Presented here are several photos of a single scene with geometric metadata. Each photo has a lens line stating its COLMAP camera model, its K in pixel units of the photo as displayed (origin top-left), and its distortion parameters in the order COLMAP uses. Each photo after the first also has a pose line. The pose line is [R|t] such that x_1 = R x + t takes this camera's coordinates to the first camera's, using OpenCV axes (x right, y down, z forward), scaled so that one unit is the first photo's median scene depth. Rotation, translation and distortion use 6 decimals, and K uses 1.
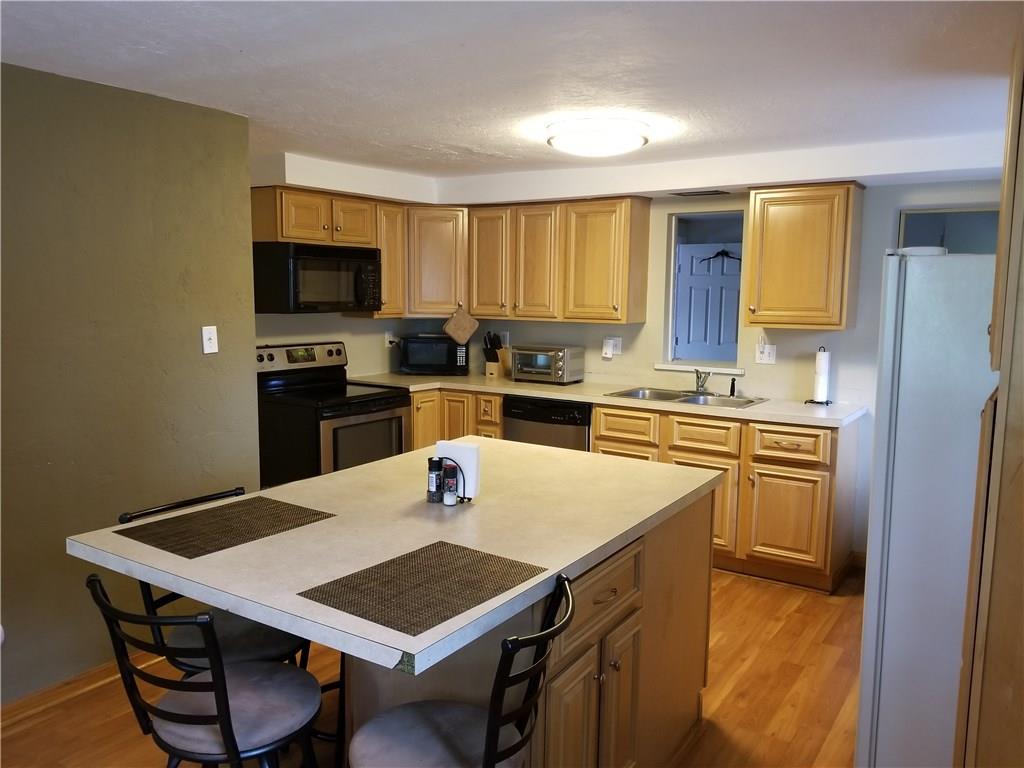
lens RADIAL K [[792.0, 0, 509.3], [0, 792.0, 385.3], [0, 0, 1]] dist [0.006685, -0.001988]
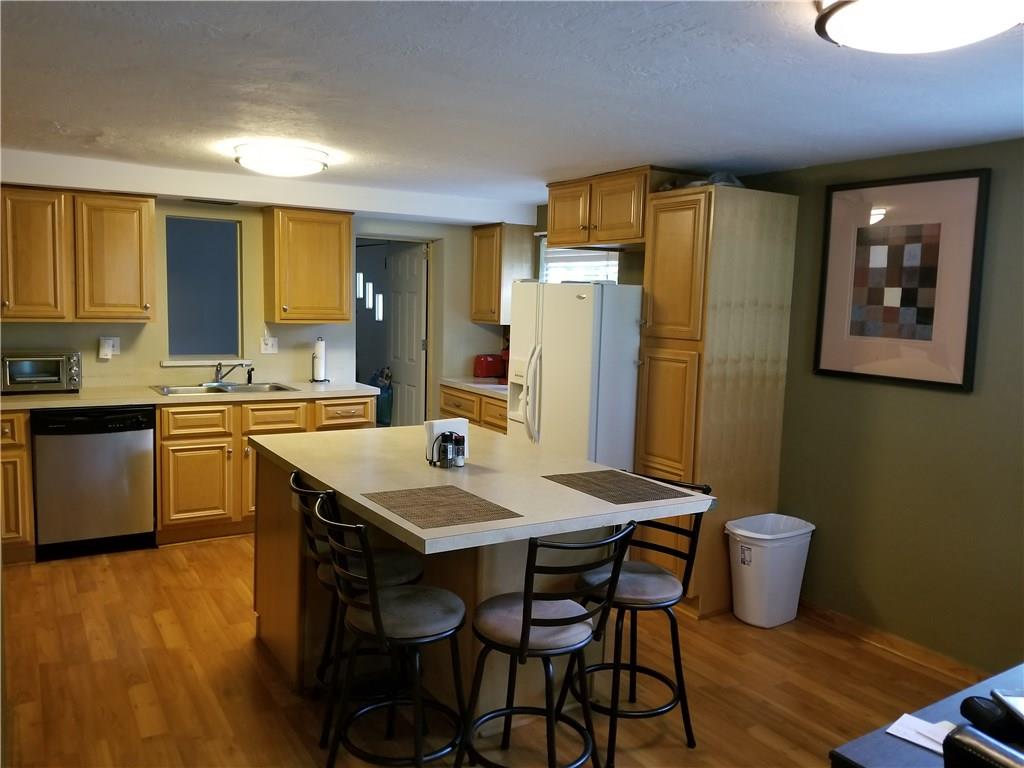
lens RADIAL K [[792.0, 0, 509.7], [0, 792.0, 381.5], [0, 0, 1]] dist [0.006685, -0.001988]
pose [[0.412283, -0.093648, 0.906230, -0.603795], [0.085410, 0.994295, 0.063892, -0.030895], [-0.907043, 0.051059, 0.417930, 0.187230]]
